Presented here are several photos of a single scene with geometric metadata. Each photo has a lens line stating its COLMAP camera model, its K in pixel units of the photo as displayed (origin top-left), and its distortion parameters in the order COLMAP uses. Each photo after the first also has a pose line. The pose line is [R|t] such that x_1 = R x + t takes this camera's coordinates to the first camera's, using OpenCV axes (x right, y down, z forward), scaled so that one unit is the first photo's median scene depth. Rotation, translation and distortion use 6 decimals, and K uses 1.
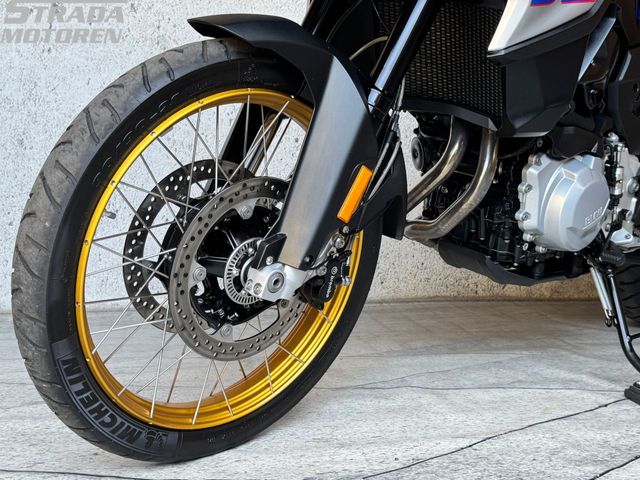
lens RADIAL K [[826.4, 0, 319.6], [0, 826.4, 242.6], [0, 0, 1]] dist [0.090817, 0.000000]
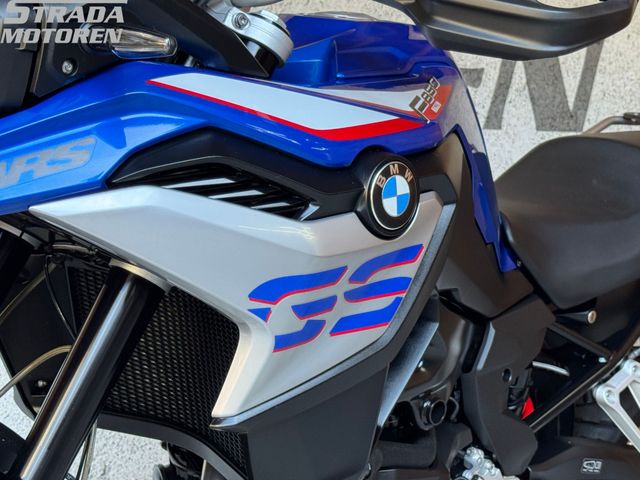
lens RADIAL K [[1280.2, 0, 318.0], [0, 1280.2, 234.2], [0, 0, 1]] dist [0.202070, 0.000000]
pose [[0.994689, 0.000011, 0.102925, 0.179105], [0.010316, 0.994954, -0.099803, -0.262775], [-0.102407, 0.100334, 0.989670, 0.047104]]
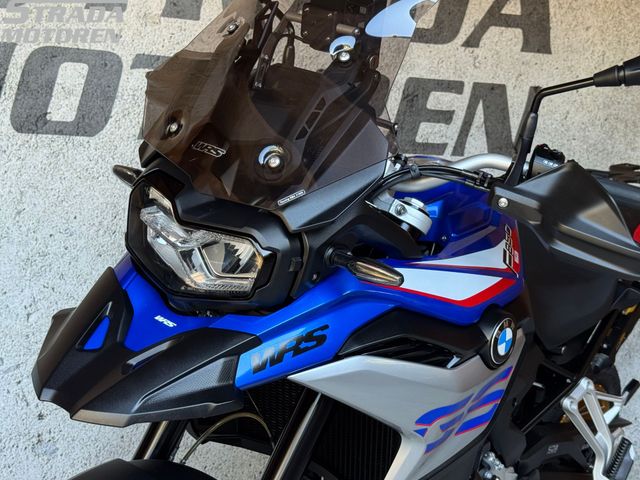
lens RADIAL K [[1017.9, 0, 323.8], [0, 1017.9, 244.1], [0, 0, 1]] dist [0.123267, 0.000000]
pose [[0.975842, 0.024194, 0.217134, -0.095468], [-0.031937, 0.998970, 0.032219, -0.518763], [-0.216131, -0.038375, 0.975610, -0.044479]]
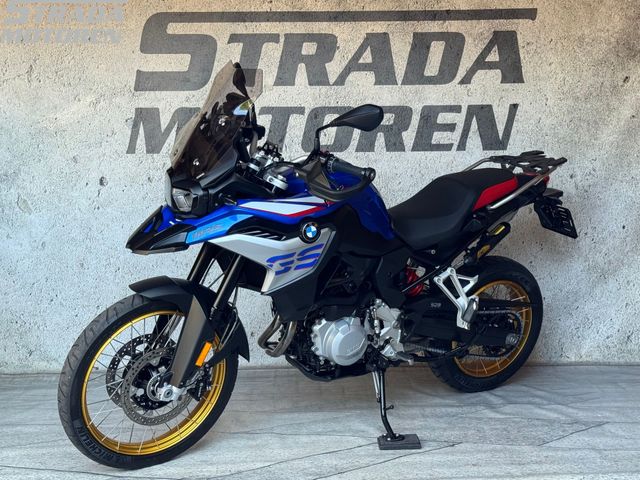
lens RADIAL K [[1017.9, 0, 323.2], [0, 1017.9, 242.5], [0, 0, 1]] dist [0.123267, 0.000000]
pose [[0.987723, 0.001578, -0.156205, 0.783296], [0.004216, 0.999315, 0.036754, -0.454941], [0.156156, -0.036961, 0.987041, -1.661773]]
